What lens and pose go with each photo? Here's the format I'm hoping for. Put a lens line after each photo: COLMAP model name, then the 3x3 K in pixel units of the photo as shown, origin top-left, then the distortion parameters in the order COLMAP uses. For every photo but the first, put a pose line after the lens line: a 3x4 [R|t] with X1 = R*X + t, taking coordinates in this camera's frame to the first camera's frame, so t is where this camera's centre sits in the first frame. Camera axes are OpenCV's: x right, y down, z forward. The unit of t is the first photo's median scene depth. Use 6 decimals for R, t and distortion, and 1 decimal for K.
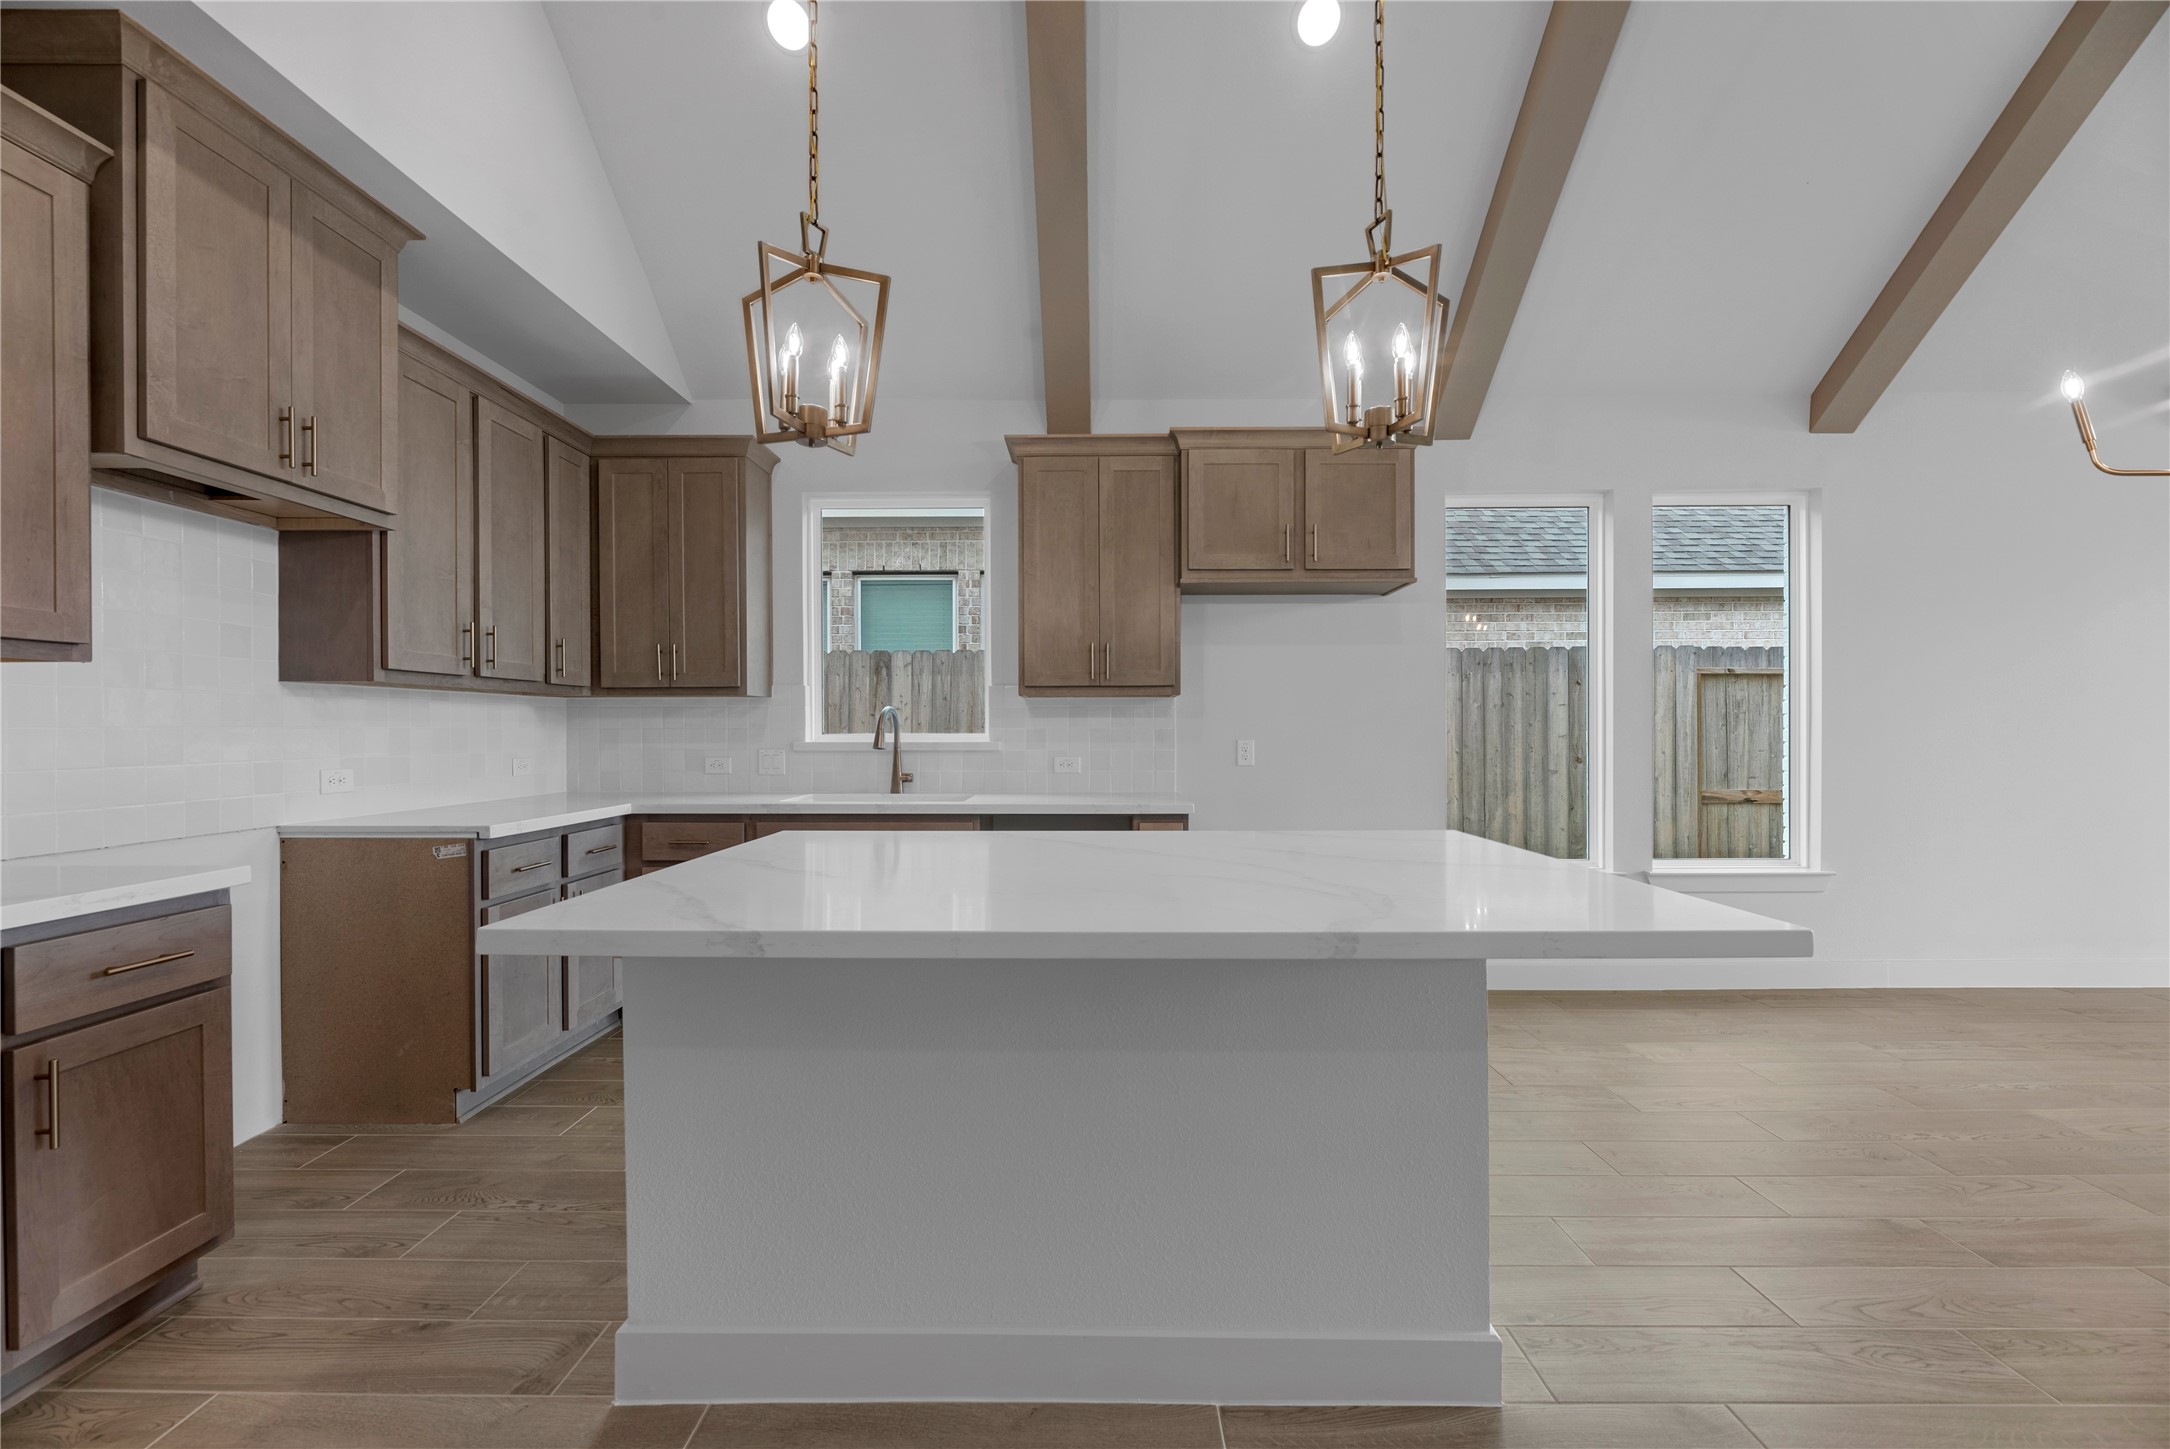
lens RADIAL K [[879.3, 0, 1089.2], [0, 879.3, 734.8], [0, 0, 1]] dist [-0.004782, -0.000140]
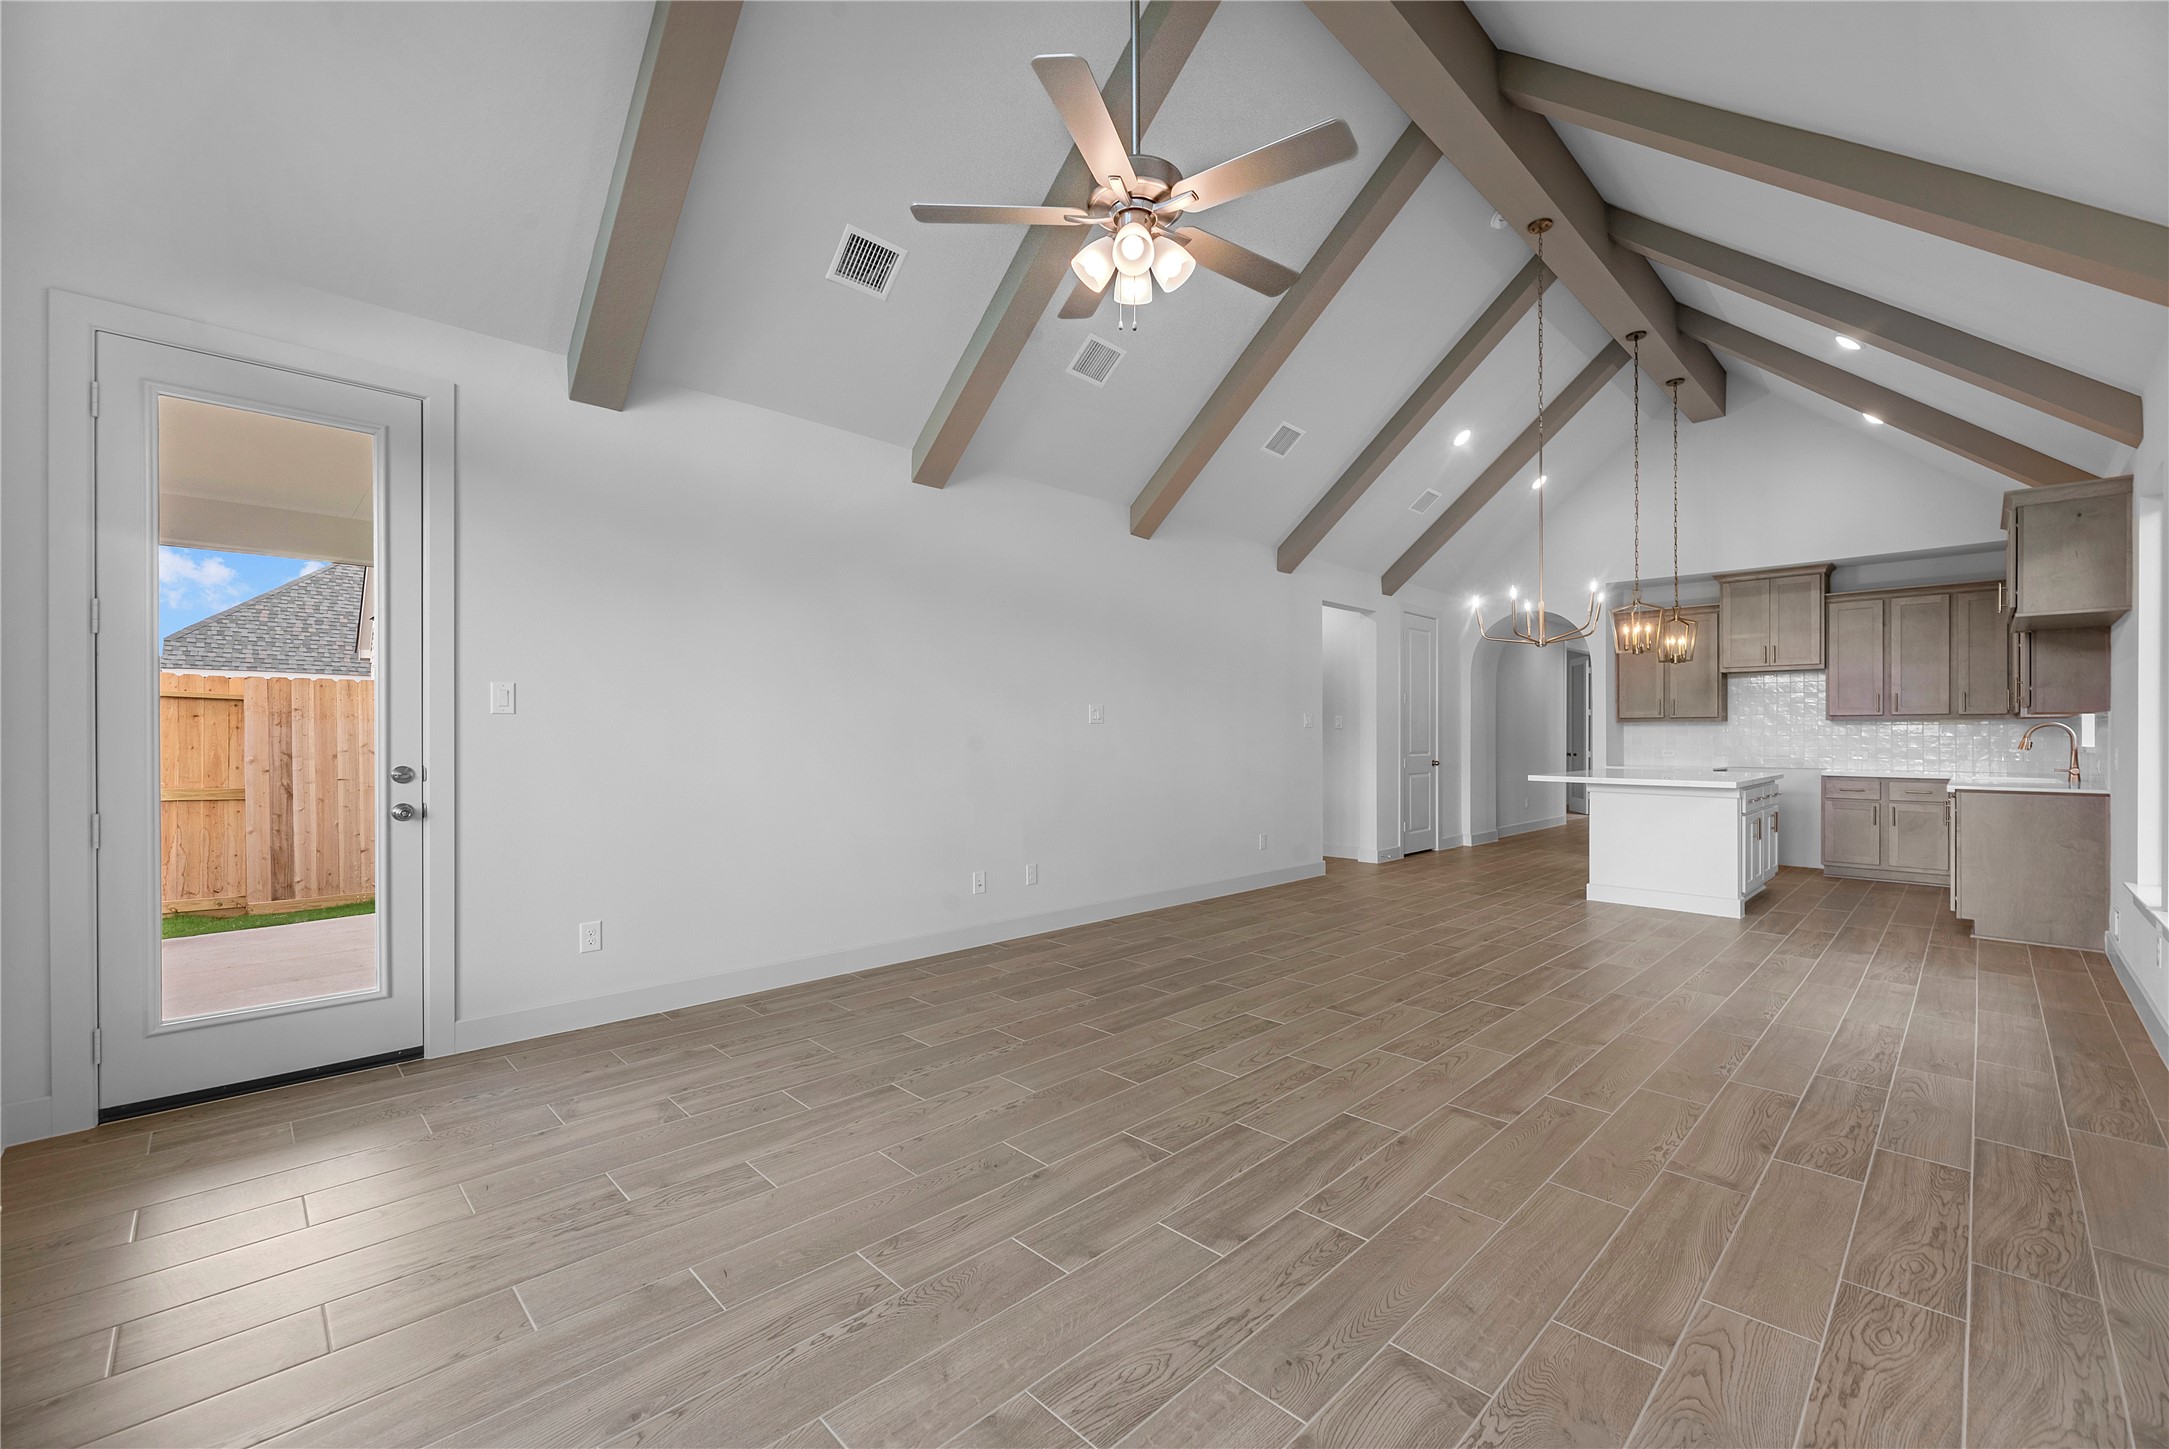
lens RADIAL K [[878.9, 0, 1081.8], [0, 878.9, 741.2], [0, 0, 1]] dist [-0.004782, -0.000140]
pose [[-0.715102, 0.004474, -0.699006, 2.396150], [-0.007603, 0.999871, 0.014177, -0.008588], [0.698979, 0.015453, -0.714976, 1.077195]]
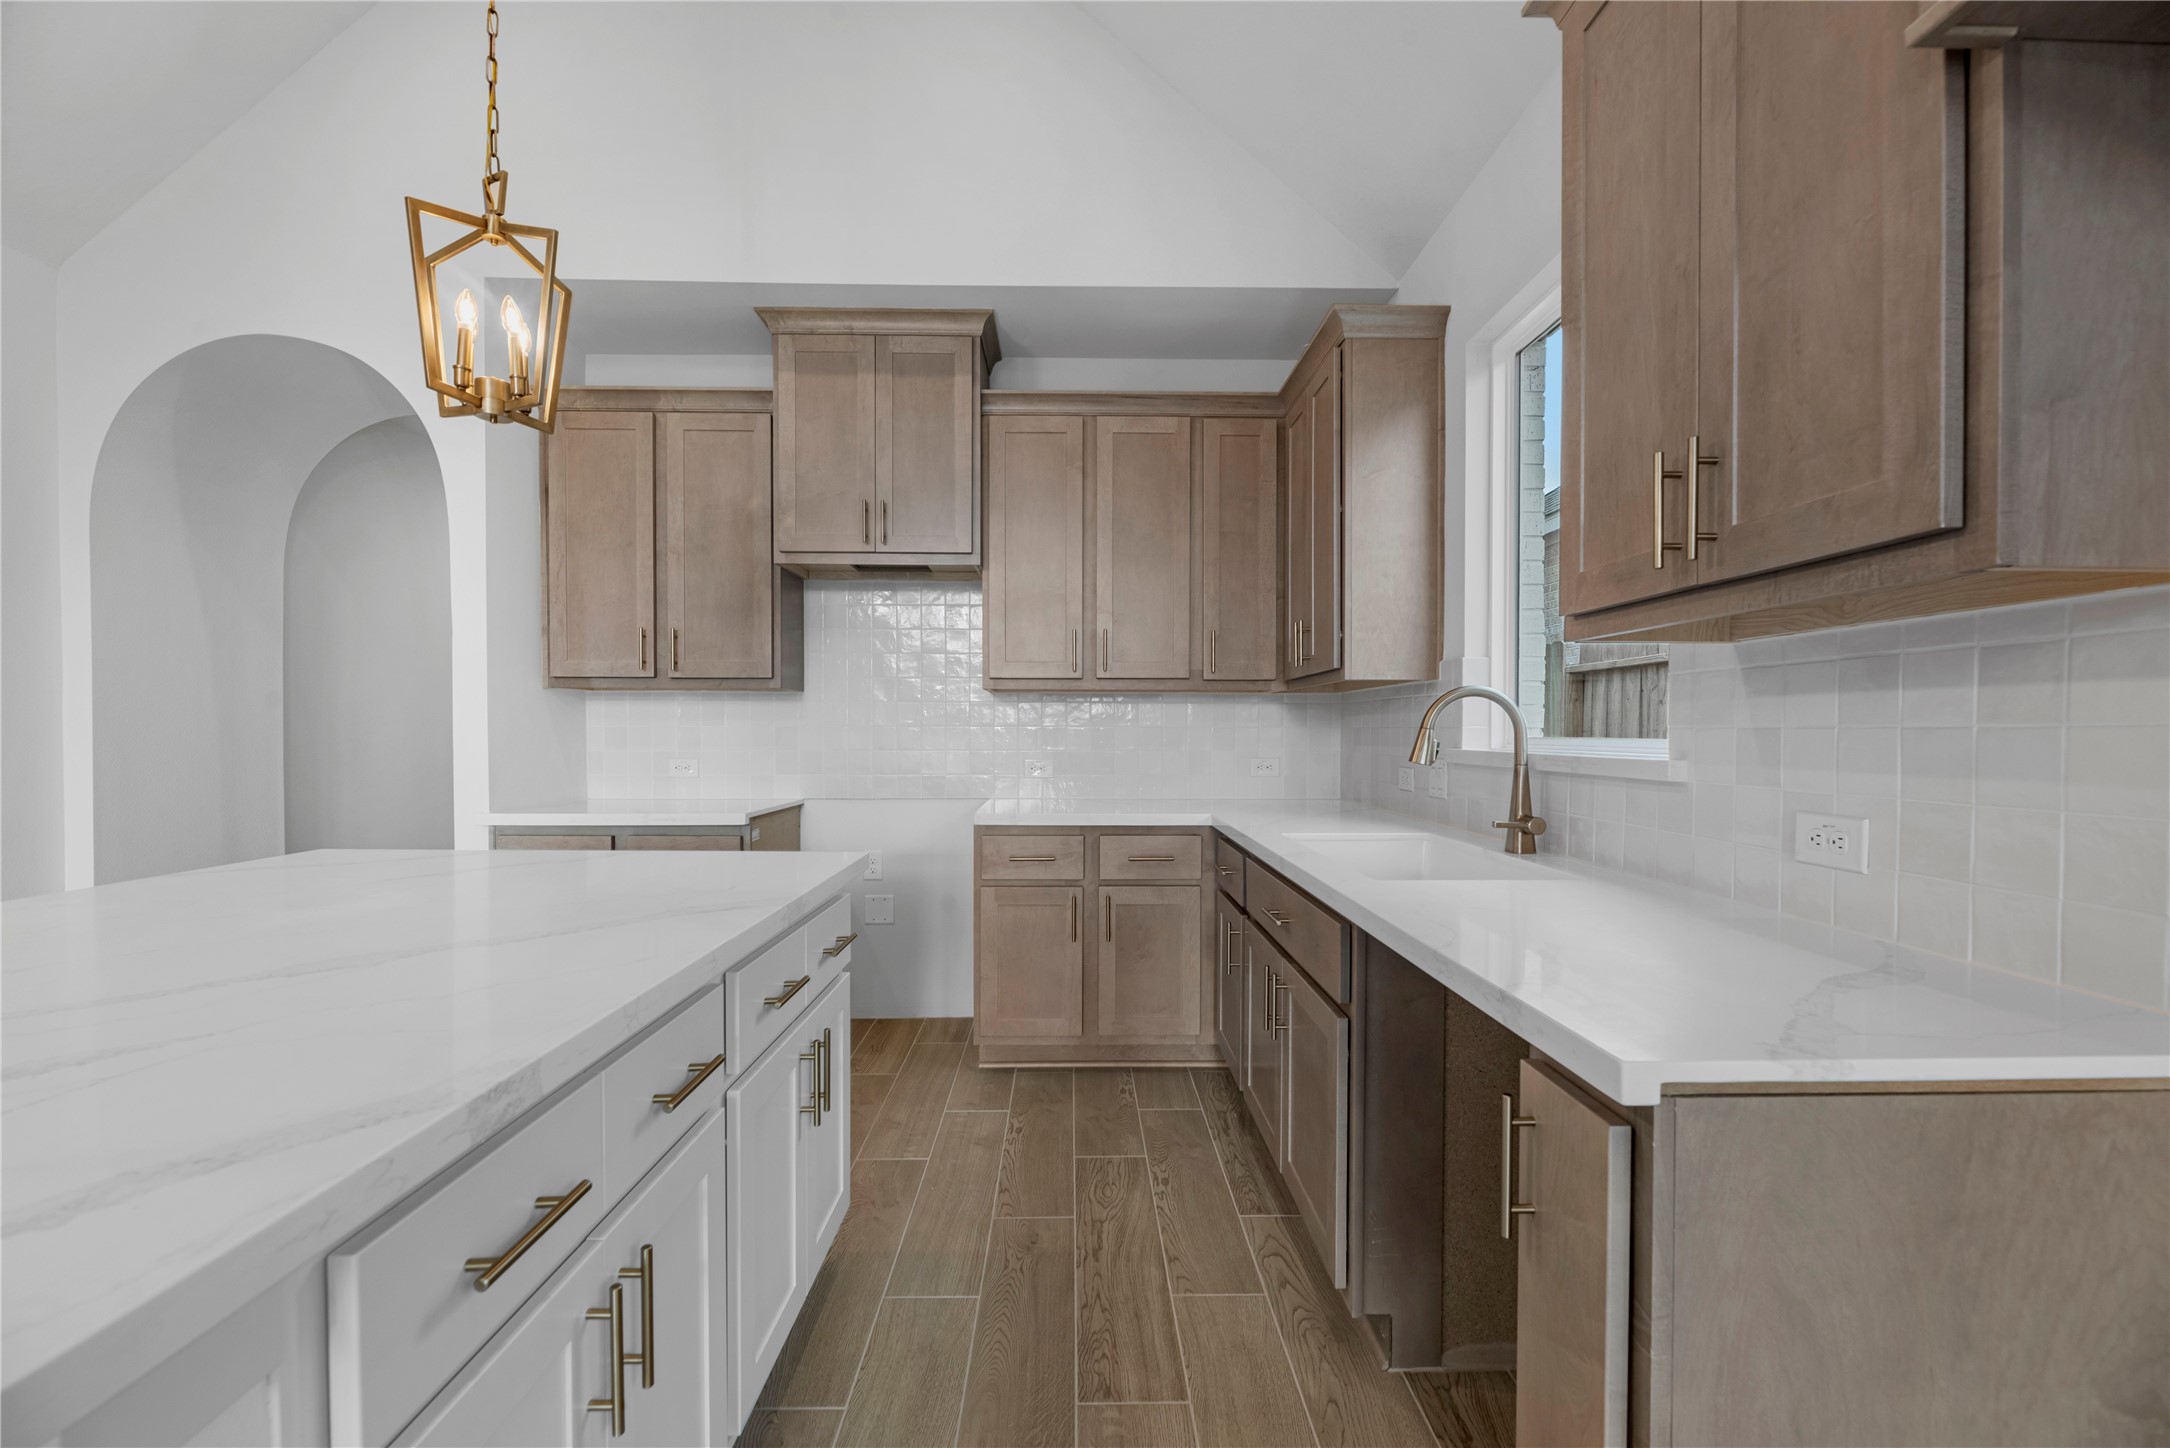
lens RADIAL K [[879.3, 0, 1085.2], [0, 879.3, 732.7], [0, 0, 1]] dist [-0.004782, -0.000140]
pose [[0.022016, 0.004524, -0.999747, 0.351712], [-0.015105, 0.999877, 0.004192, -0.002817], [0.999644, 0.015009, 0.022082, 0.889107]]
